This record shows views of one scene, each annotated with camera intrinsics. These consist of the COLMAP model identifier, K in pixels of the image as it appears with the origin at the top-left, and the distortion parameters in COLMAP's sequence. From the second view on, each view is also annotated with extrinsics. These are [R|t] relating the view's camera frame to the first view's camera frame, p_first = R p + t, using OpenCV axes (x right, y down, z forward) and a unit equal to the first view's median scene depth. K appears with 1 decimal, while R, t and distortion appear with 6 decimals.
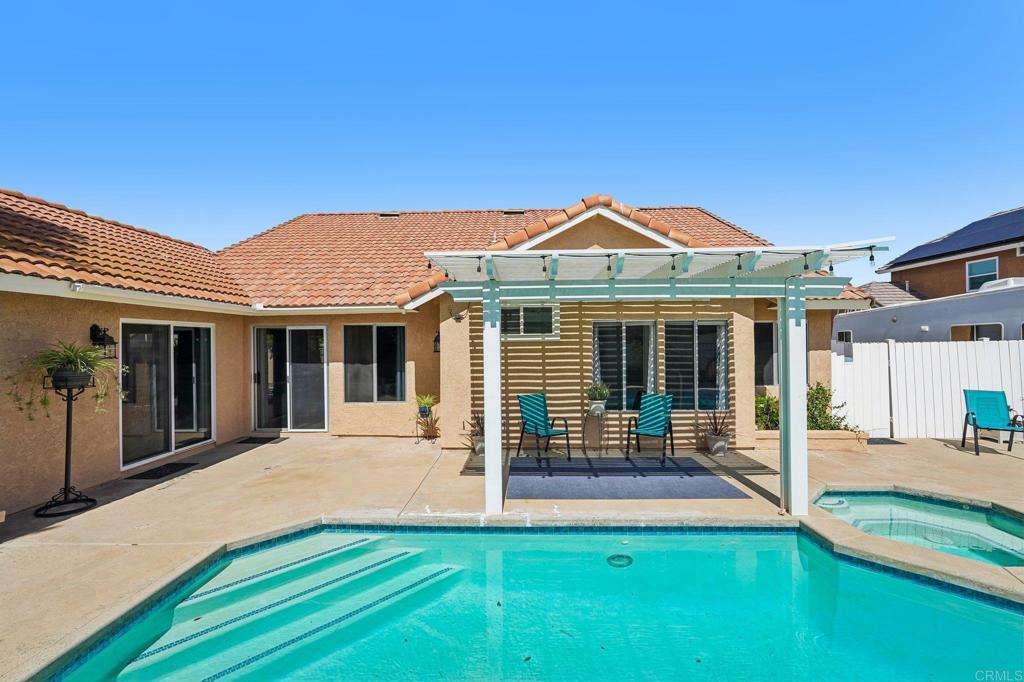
lens RADIAL K [[454.6, 0, 509.0], [0, 454.6, 335.0], [0, 0, 1]] dist [-0.008984, 0.005052]
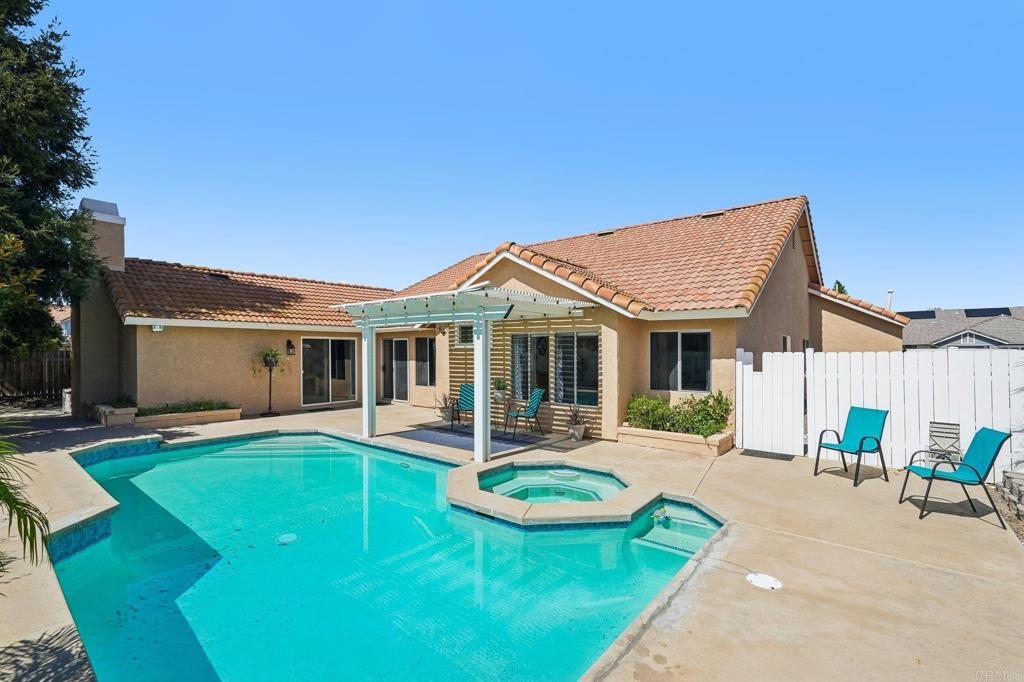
lens RADIAL K [[454.6, 0, 501.4], [0, 454.6, 347.2], [0, 0, 1]] dist [-0.008984, 0.005052]
pose [[0.786776, 0.004376, -0.617223, 1.016913], [0.002441, 0.999945, 0.010200, -0.004530], [0.617234, -0.009532, 0.786722, -0.099954]]
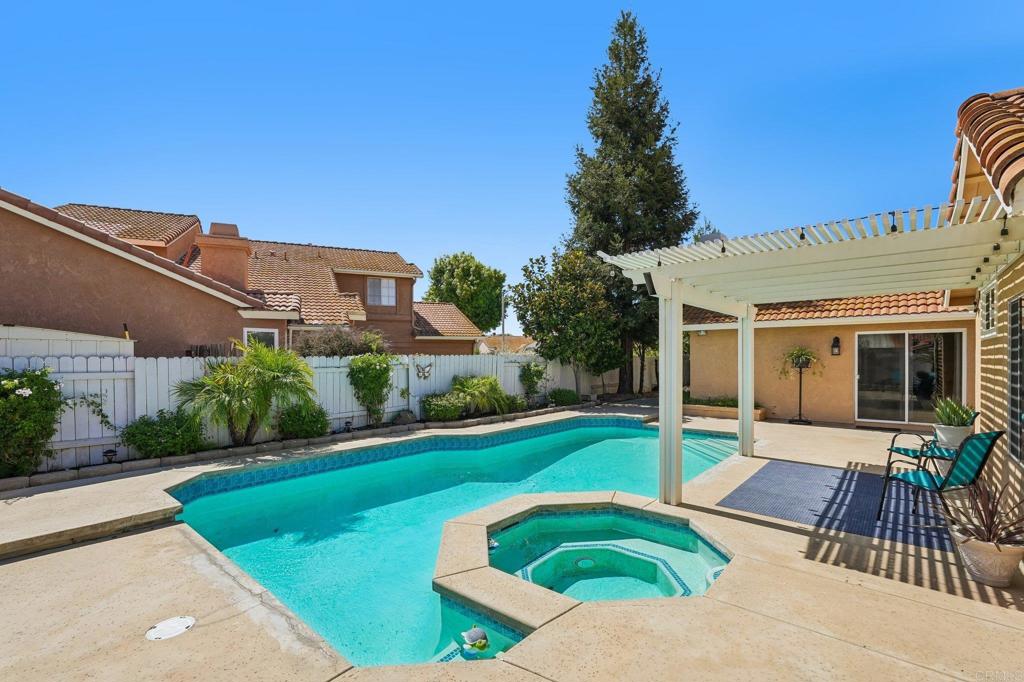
lens RADIAL K [[454.6, 0, 514.0], [0, 454.6, 350.3], [0, 0, 1]] dist [-0.008984, 0.005052]
pose [[-0.625938, -0.001225, -0.779872, 1.054451], [0.022153, 0.999567, -0.019351, 0.030731], [0.779558, -0.029389, -0.625640, 0.870826]]
